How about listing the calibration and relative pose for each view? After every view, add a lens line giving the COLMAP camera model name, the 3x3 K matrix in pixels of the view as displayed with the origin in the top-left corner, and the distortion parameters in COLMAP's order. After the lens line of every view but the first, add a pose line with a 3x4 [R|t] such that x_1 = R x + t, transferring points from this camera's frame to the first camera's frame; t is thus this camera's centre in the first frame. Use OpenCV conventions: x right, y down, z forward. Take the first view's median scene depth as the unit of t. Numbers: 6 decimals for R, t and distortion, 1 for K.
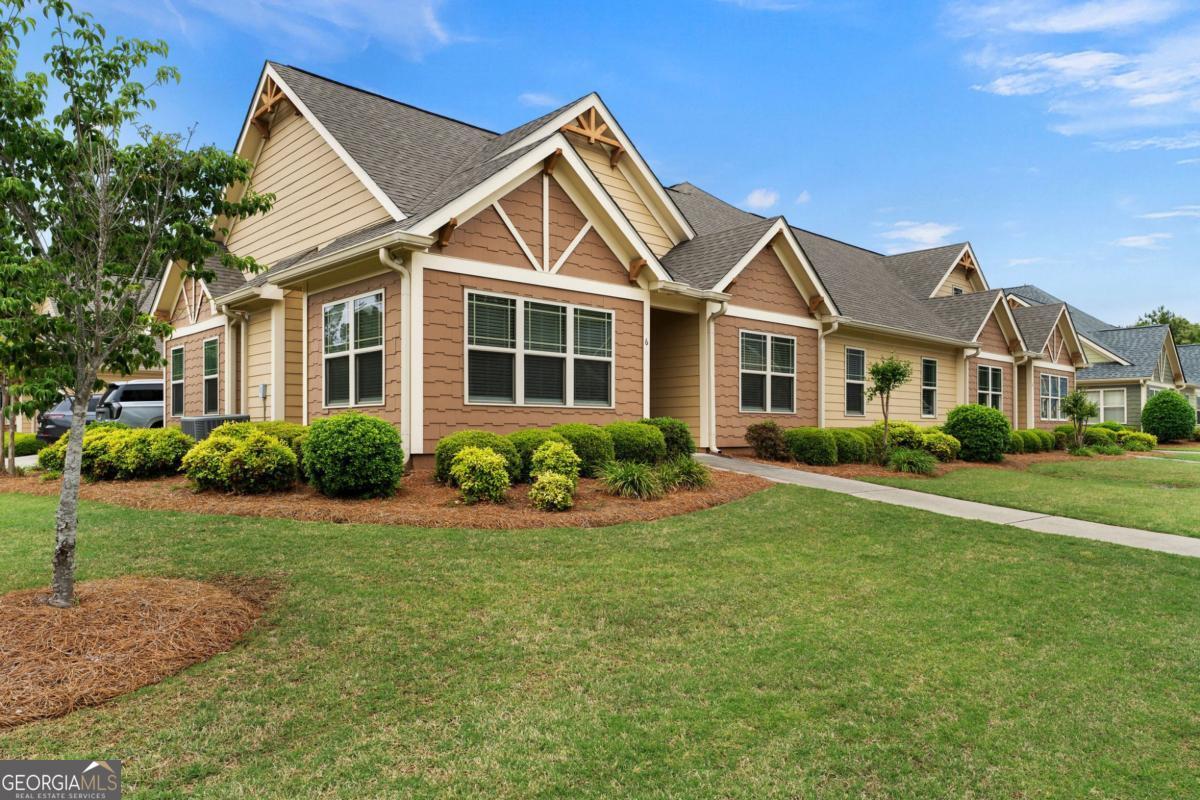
lens RADIAL K [[796.4, 0, 599.8], [0, 796.4, 406.1], [0, 0, 1]] dist [0.004311, 0.000811]
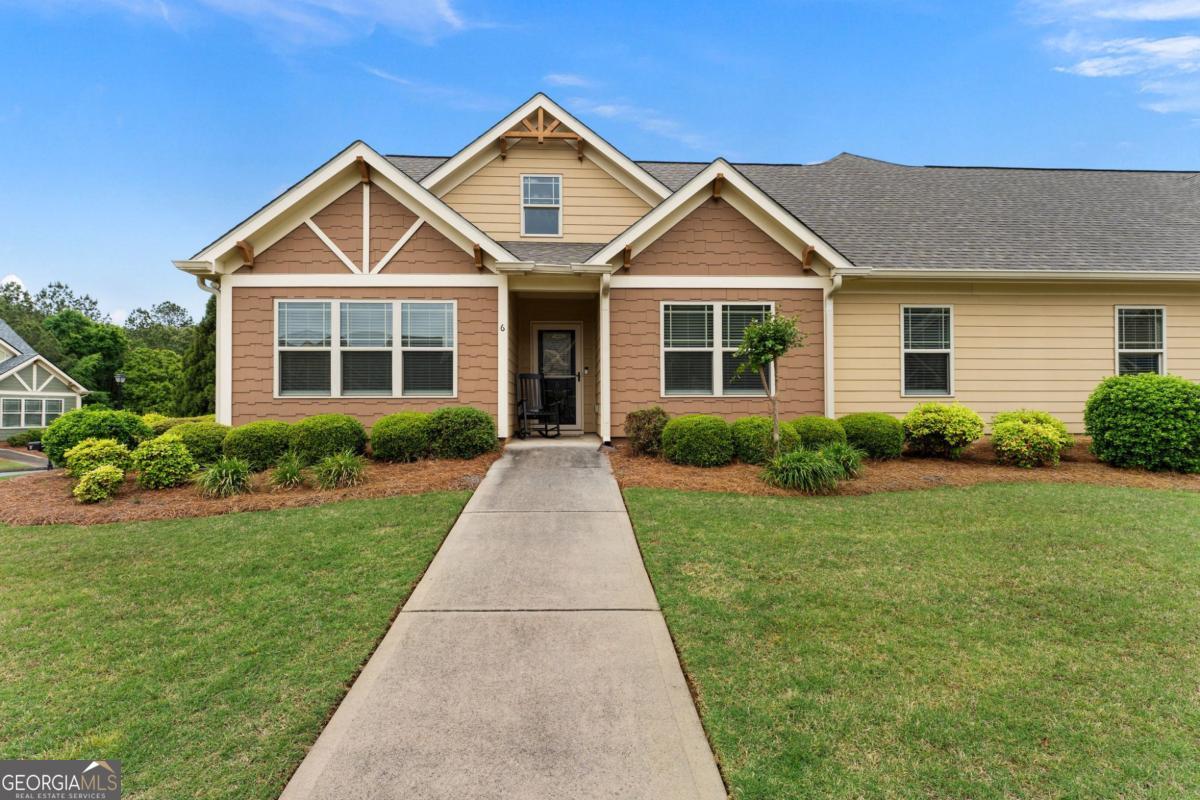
lens RADIAL K [[561.6, 0, 600.0], [0, 561.6, 415.3], [0, 0, 1]] dist [-0.020704, 0.000235]
pose [[0.750756, -0.007133, -0.660541, 0.522698], [0.022743, 0.999628, 0.015055, 0.015759], [0.660188, -0.026326, 0.750639, 0.492995]]
